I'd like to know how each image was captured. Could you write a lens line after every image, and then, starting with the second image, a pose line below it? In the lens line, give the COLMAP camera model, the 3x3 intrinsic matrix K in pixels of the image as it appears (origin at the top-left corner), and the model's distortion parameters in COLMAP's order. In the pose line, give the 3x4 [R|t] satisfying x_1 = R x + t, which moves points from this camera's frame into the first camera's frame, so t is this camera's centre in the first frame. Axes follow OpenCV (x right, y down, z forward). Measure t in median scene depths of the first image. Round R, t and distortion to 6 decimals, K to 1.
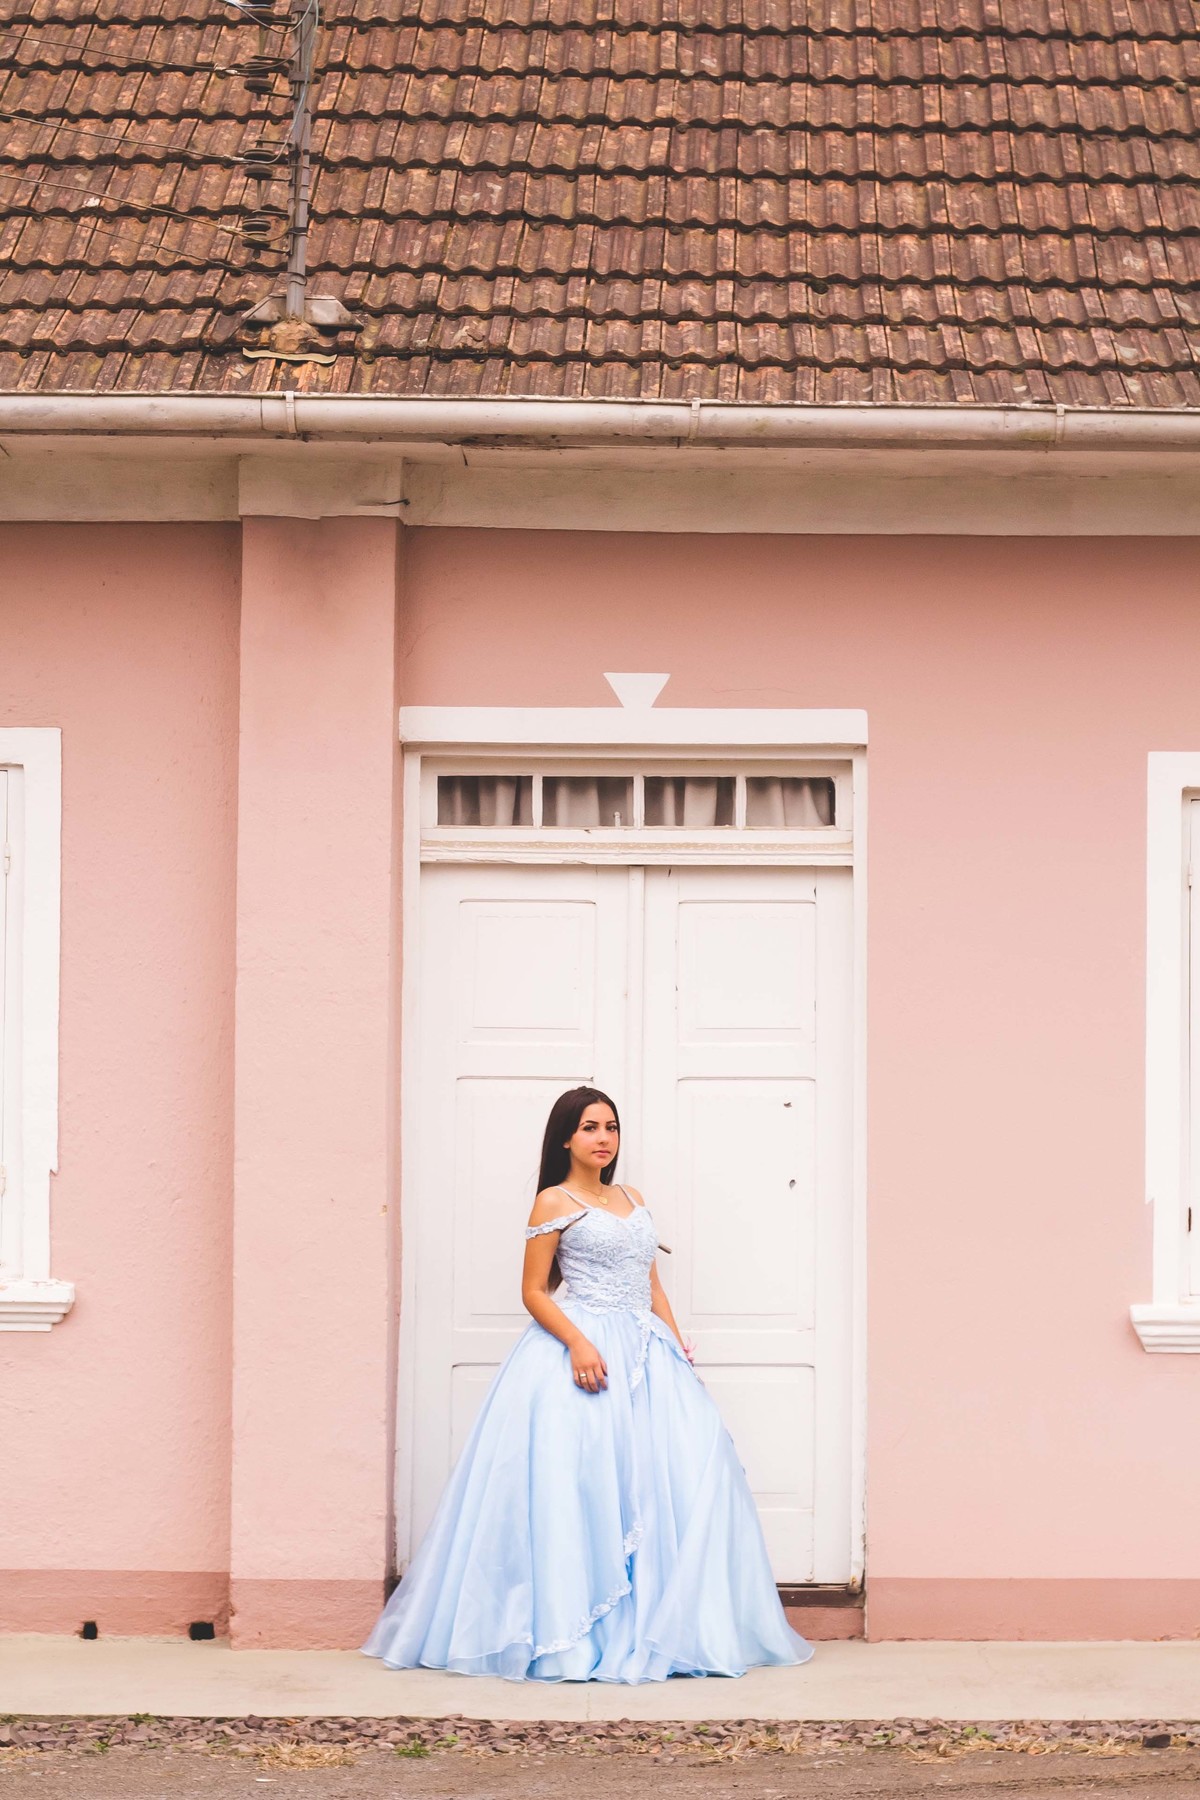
lens RADIAL K [[4256.7, 0, 600.0], [0, 4256.7, 900.0], [0, 0, 1]] dist [-0.117292, 0.029915]
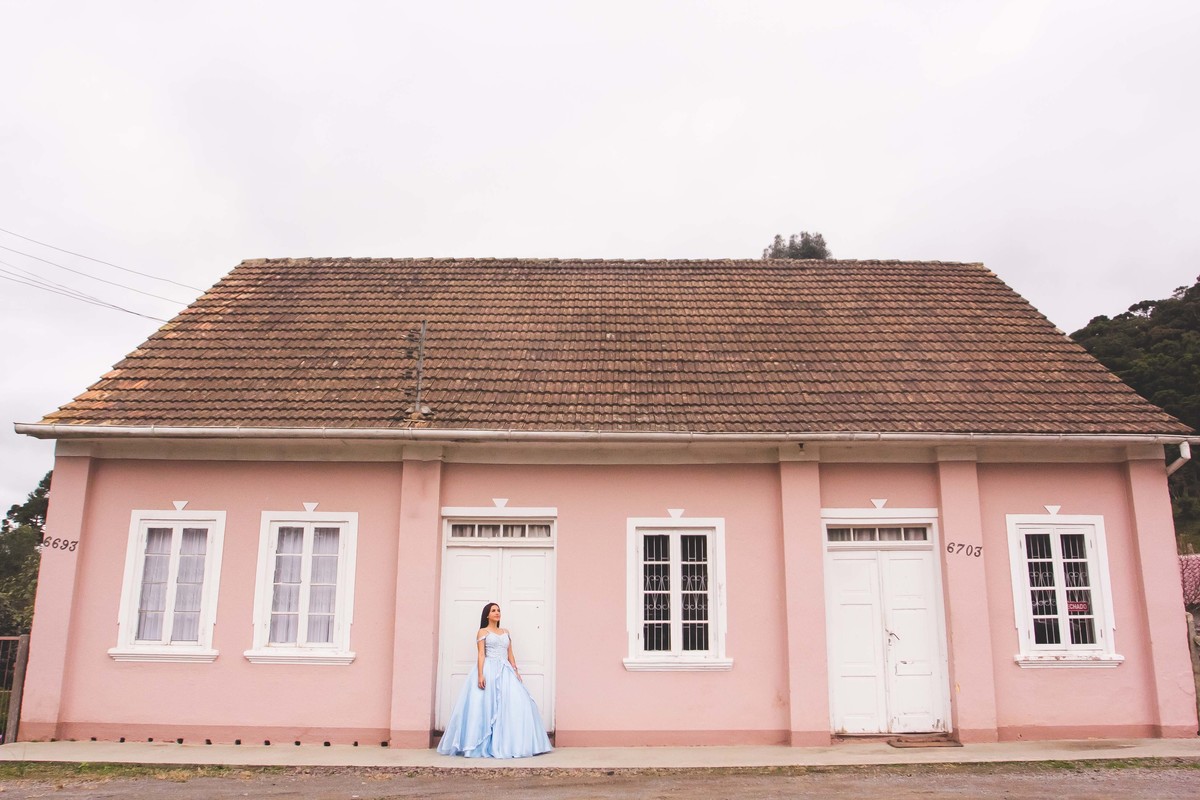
lens RADIAL K [[946.9, 0, 600.0], [0, 946.9, 400.0], [0, 0, 1]] dist [-0.070315, 0.000749]
pose [[0.999991, -0.003431, 0.002329, 0.100294], [0.003808, 0.982147, -0.188079, 0.023880], [-0.001642, 0.188086, 0.982151, 0.096512]]
